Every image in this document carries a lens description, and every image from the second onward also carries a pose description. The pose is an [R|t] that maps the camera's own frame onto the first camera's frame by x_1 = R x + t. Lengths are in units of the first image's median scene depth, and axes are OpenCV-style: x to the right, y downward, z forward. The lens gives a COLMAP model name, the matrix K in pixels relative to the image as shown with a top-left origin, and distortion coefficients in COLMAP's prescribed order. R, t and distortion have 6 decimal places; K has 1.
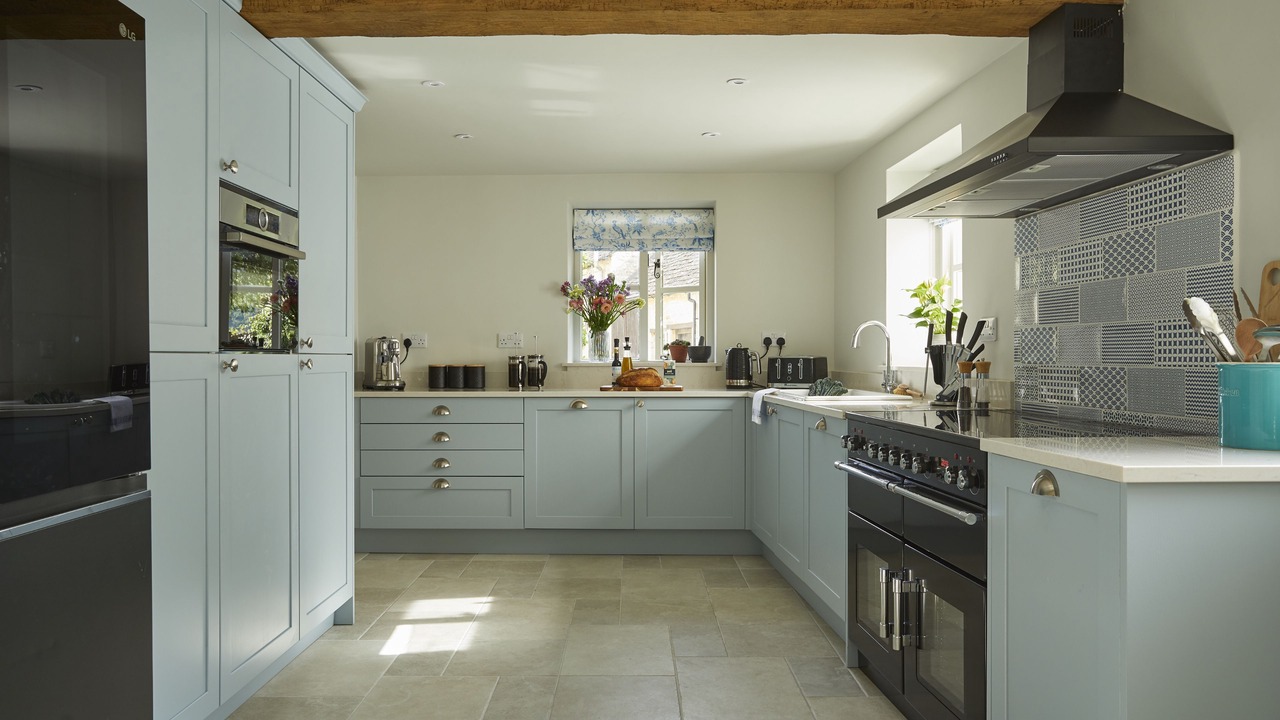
lens RADIAL K [[930.6, 0, 639.2], [0, 930.6, 362.8], [0, 0, 1]] dist [-0.038519, 0.009496]
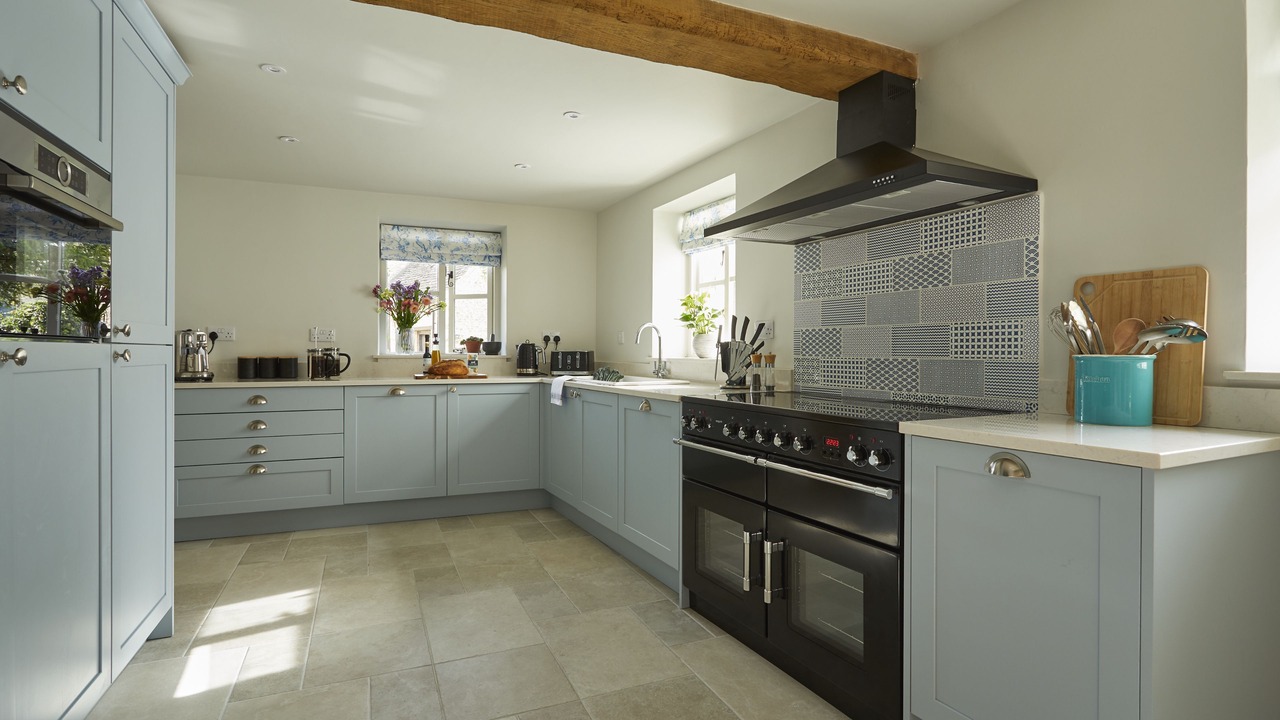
lens RADIAL K [[620.2, 0, 642.0], [0, 620.2, 355.7], [0, 0, 1]] dist [-0.001769, -0.004545]
pose [[0.918431, 0.001663, 0.395579, -0.129436], [-0.001637, 0.999999, -0.000403, 0.000906], [-0.395579, -0.000277, 0.918432, 0.258252]]
